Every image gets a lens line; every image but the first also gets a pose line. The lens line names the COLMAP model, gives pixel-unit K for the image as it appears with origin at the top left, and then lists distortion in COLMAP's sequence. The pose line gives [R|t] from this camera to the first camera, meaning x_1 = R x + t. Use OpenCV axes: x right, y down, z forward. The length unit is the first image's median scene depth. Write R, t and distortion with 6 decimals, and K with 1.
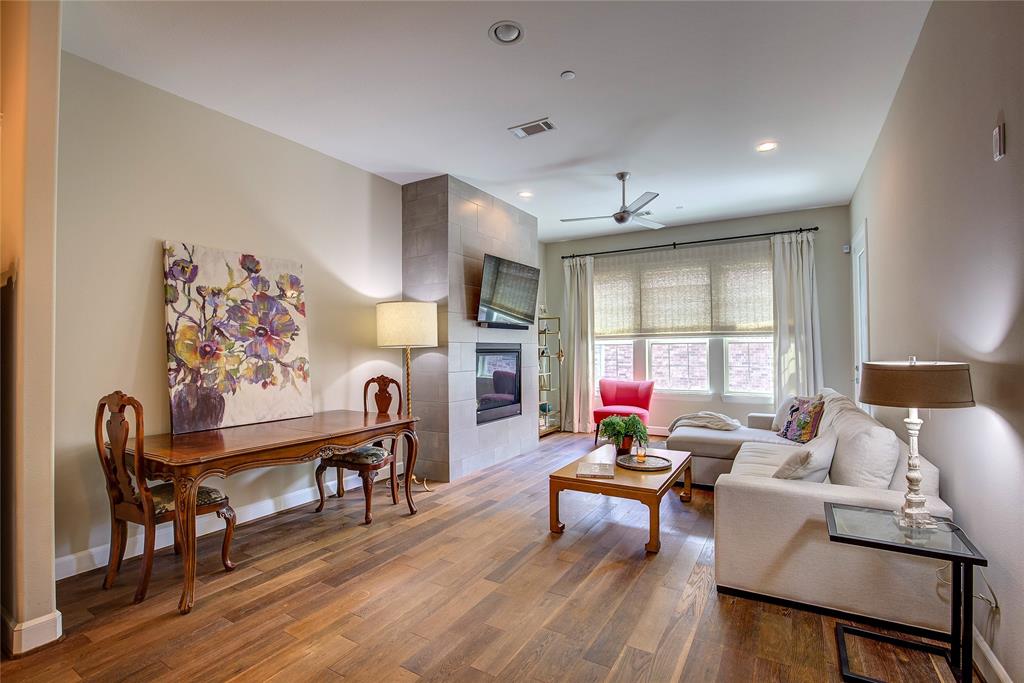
lens RADIAL K [[467.3, 0, 512.8], [0, 467.3, 344.5], [0, 0, 1]] dist [-0.038232, 0.007382]
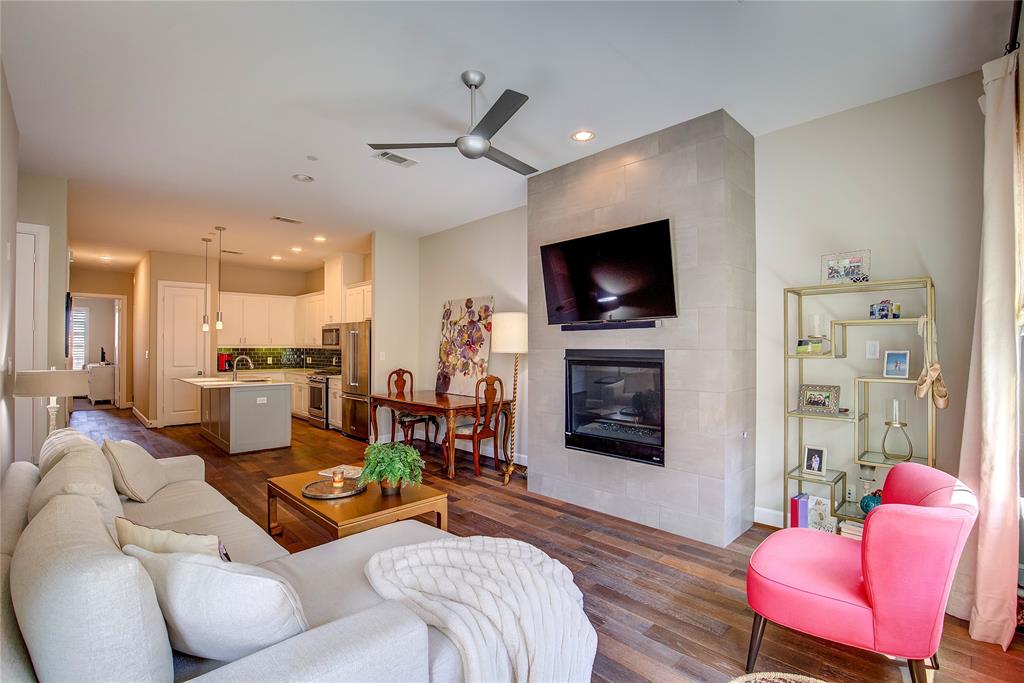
lens RADIAL K [[467.3, 0, 512.8], [0, 467.3, 344.5], [0, 0, 1]] dist [-0.038232, 0.007382]
pose [[-0.252368, -0.001146, -0.967631, 0.778771], [0.009074, 0.999953, -0.003551, -0.010040], [0.967589, -0.009677, -0.252345, 1.148558]]
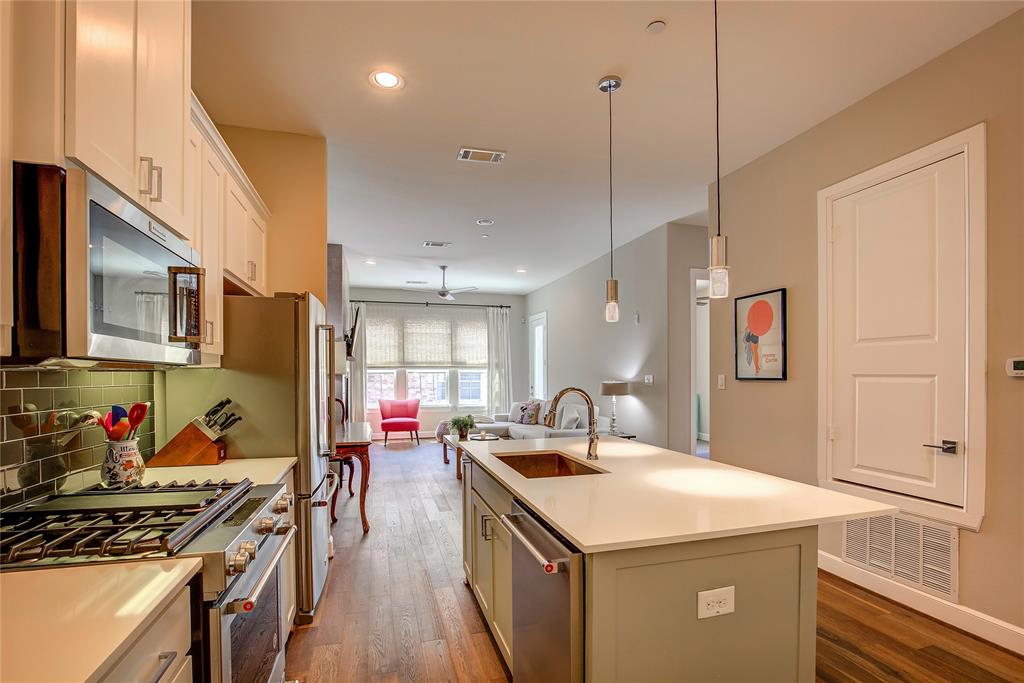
lens RADIAL K [[483.1, 0, 515.8], [0, 483.1, 377.8], [0, 0, 1]] dist [-0.000253, 0.000028]
pose [[0.679082, 0.001395, 0.734061, -0.772136], [-0.010608, 0.999912, 0.007913, -0.002355], [-0.733986, -0.013161, 0.679037, -0.291058]]
